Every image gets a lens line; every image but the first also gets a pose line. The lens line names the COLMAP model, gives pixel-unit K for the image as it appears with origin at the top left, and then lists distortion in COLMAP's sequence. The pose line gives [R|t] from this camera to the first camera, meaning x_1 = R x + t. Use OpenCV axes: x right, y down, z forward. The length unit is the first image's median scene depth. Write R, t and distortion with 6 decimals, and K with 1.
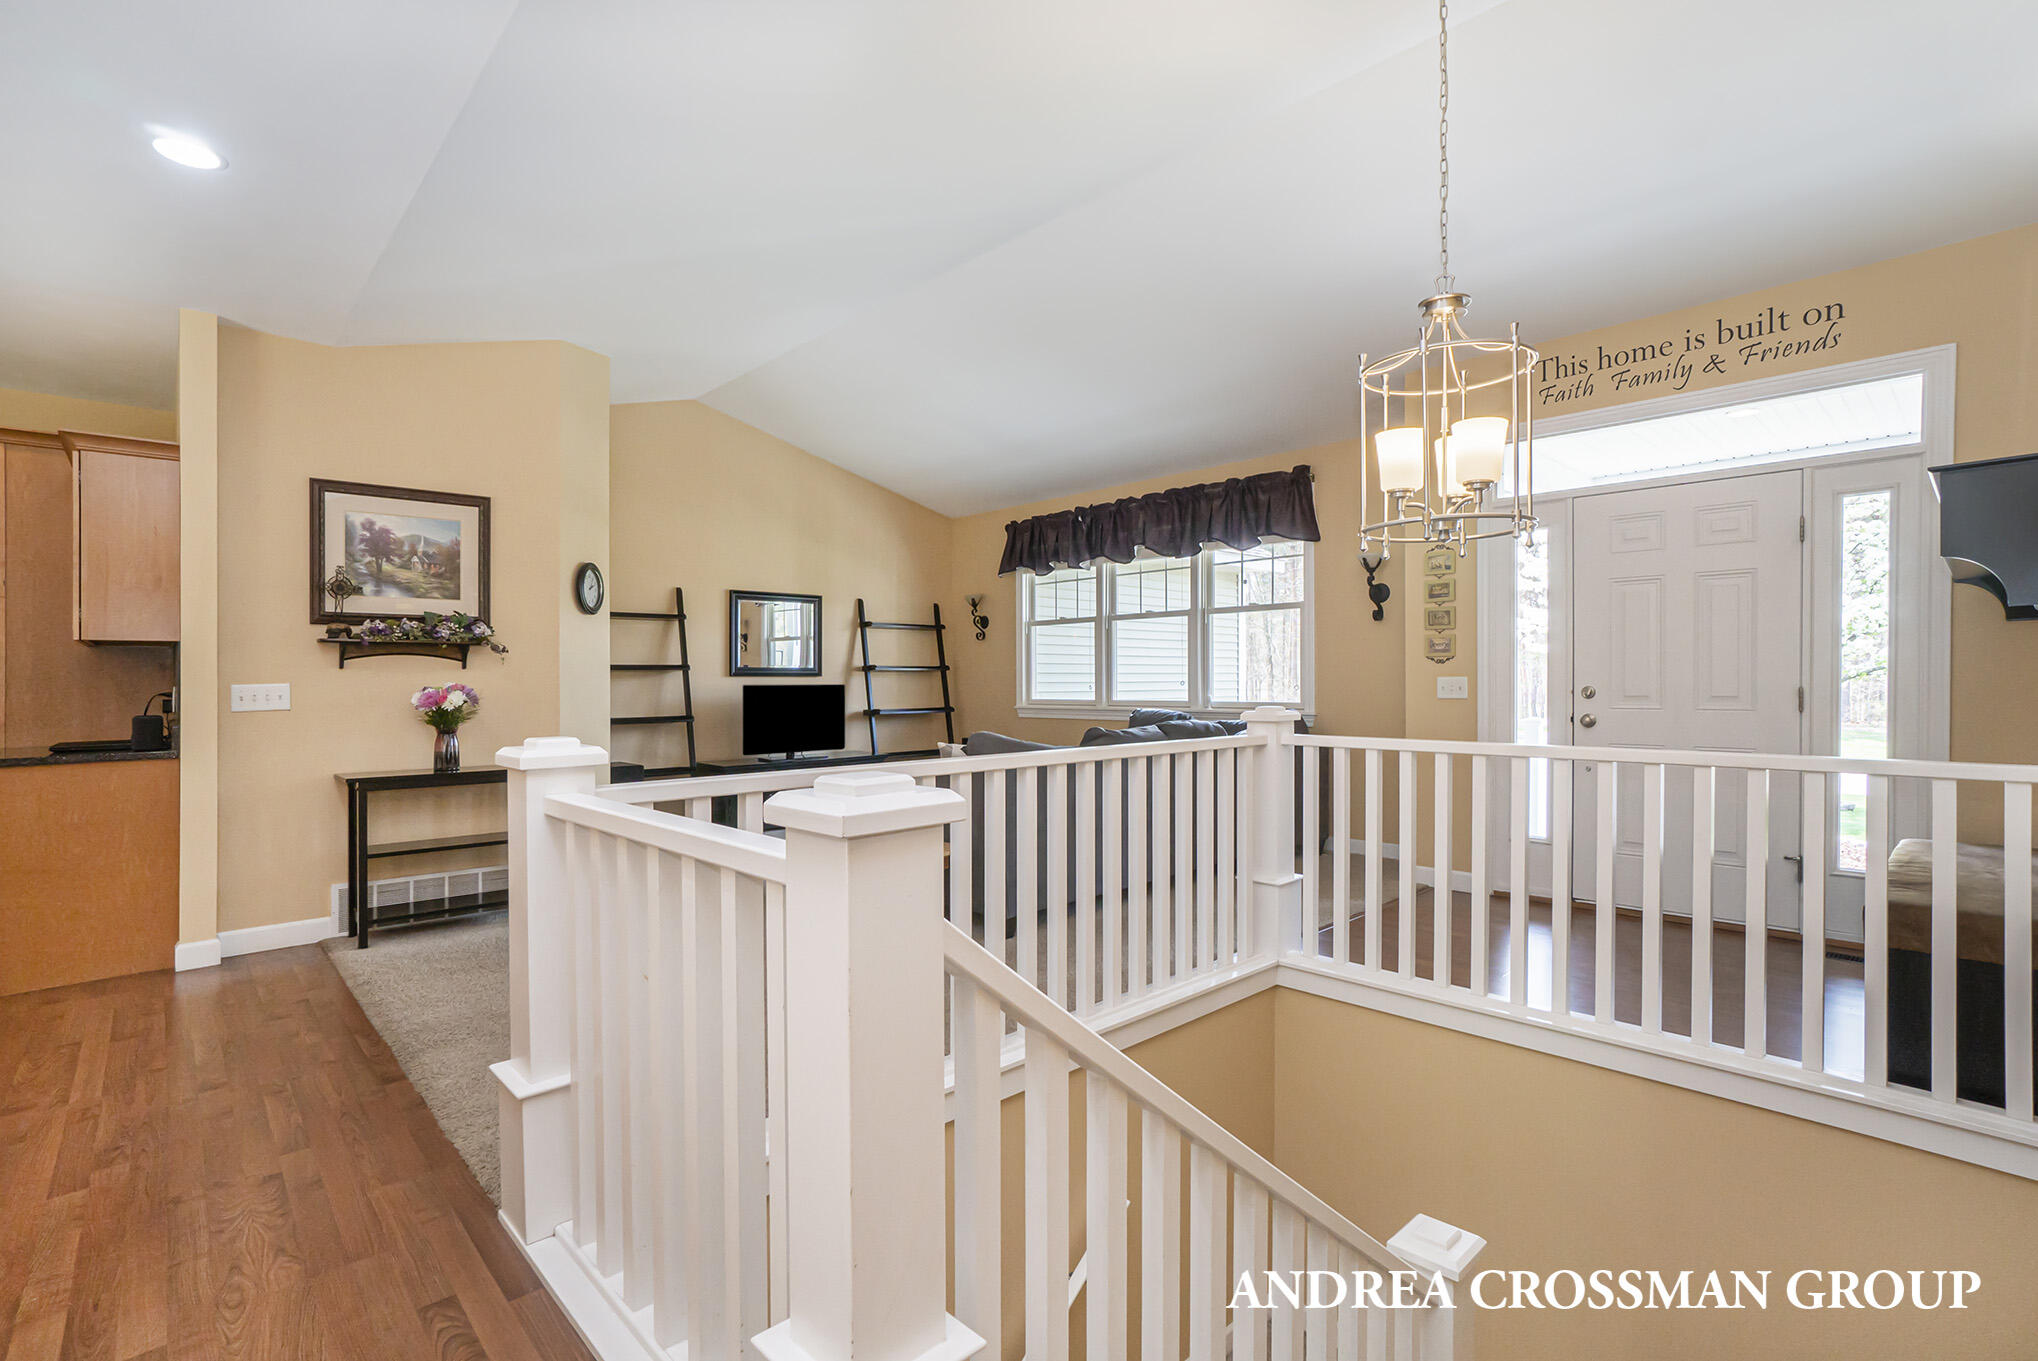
lens RADIAL K [[944.6, 0, 1019.0], [0, 944.6, 680.5], [0, 0, 1]] dist [0.000574, 0.000157]
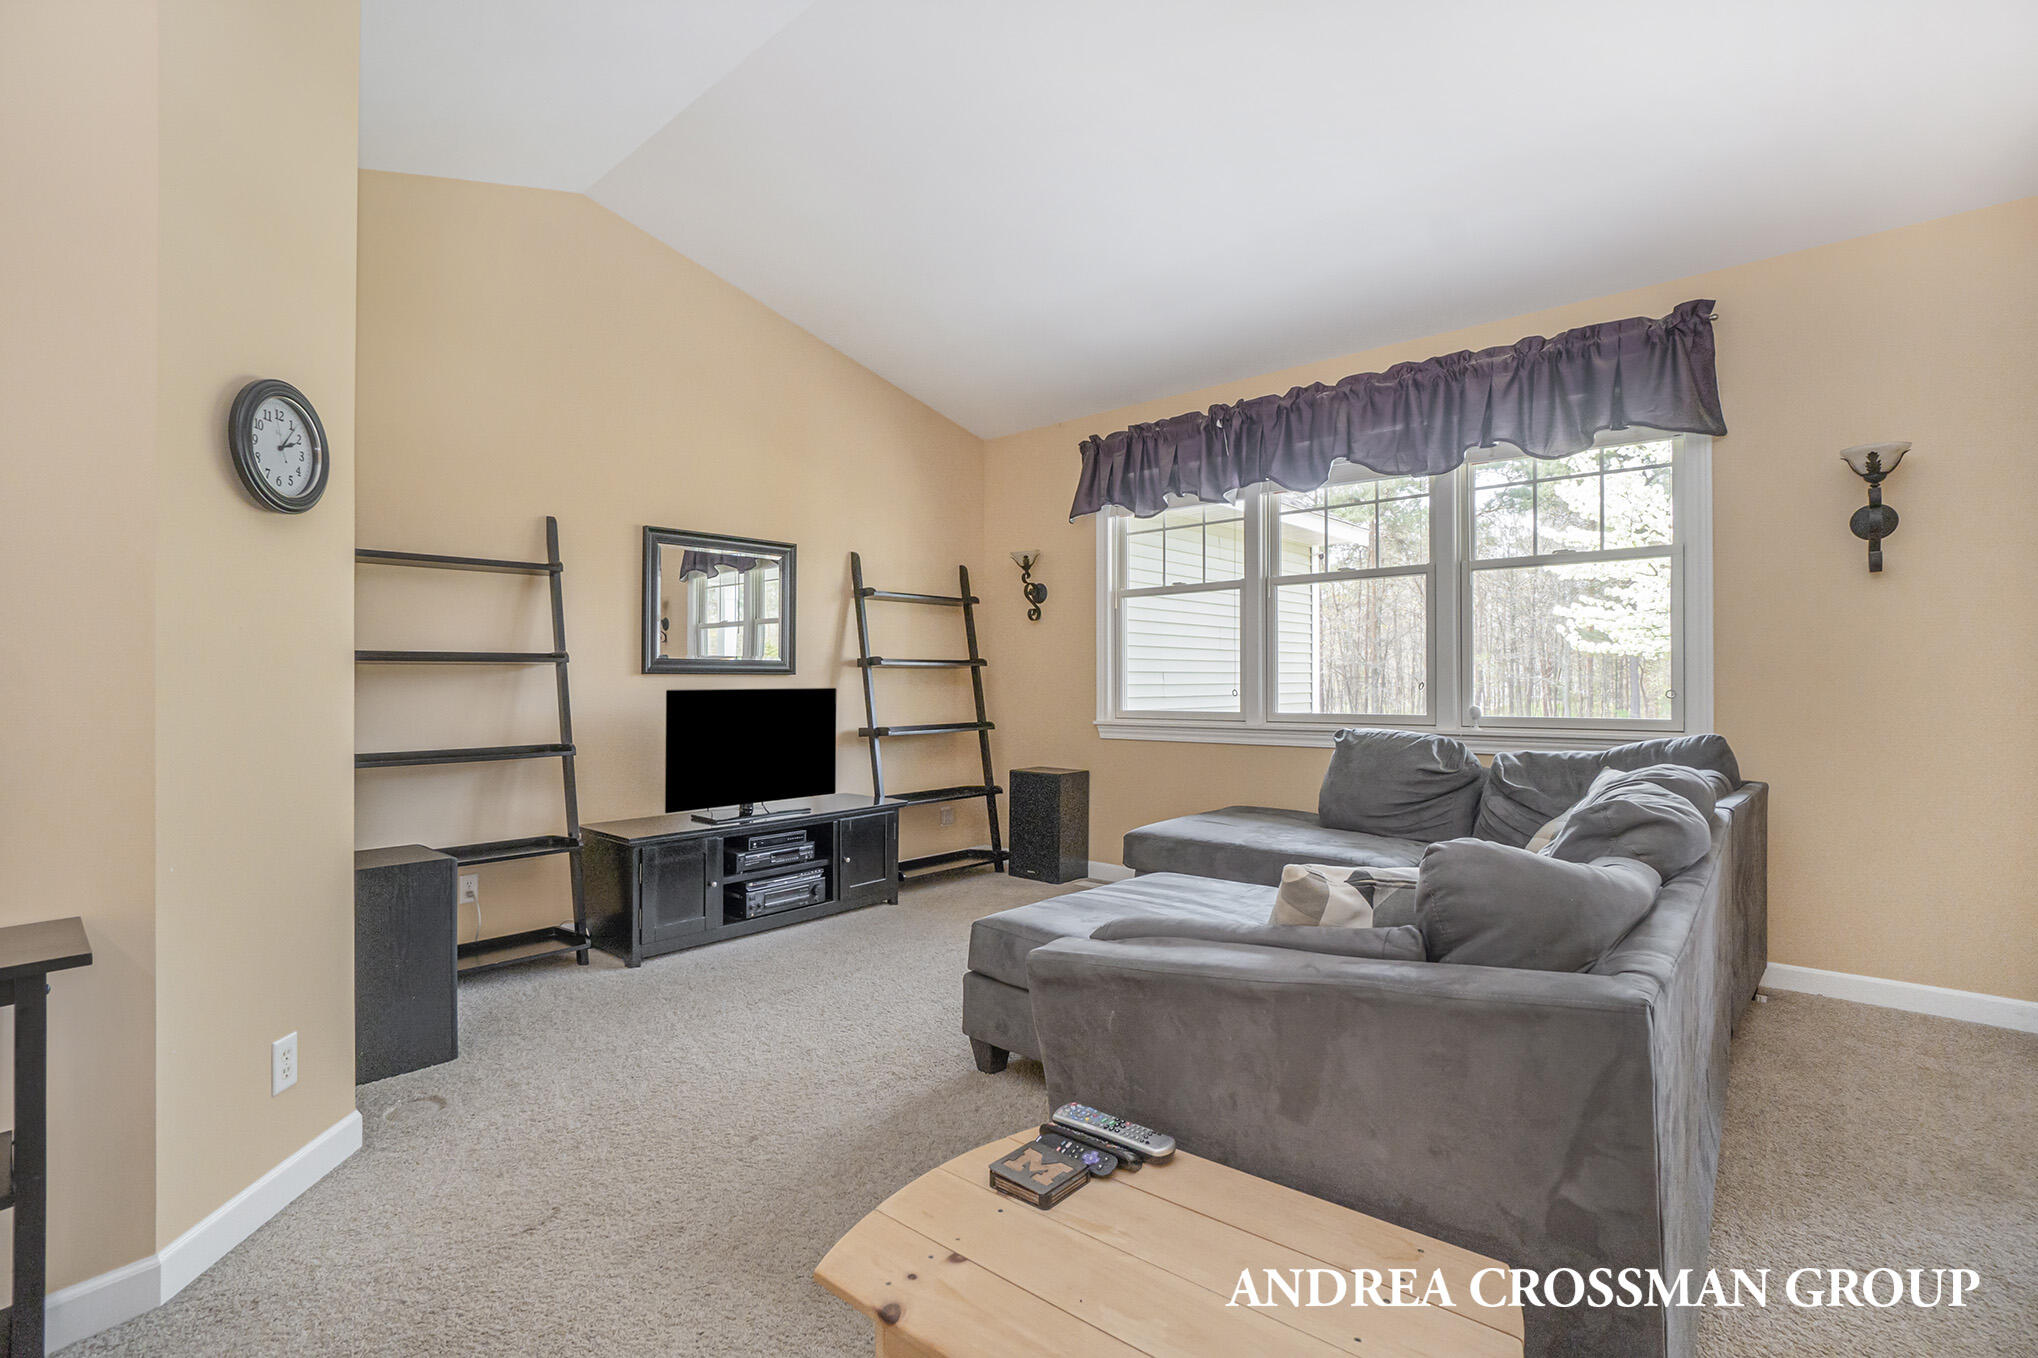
lens RADIAL K [[906.3, 0, 1019.0], [0, 906.3, 679.0], [0, 0, 1]] dist [-0.032858, 0.000060]
pose [[0.995575, 0.000266, 0.093969, -0.119801], [-0.000005, 0.999996, -0.002775, 0.000037], [-0.093969, 0.002762, 0.995571, 0.400406]]
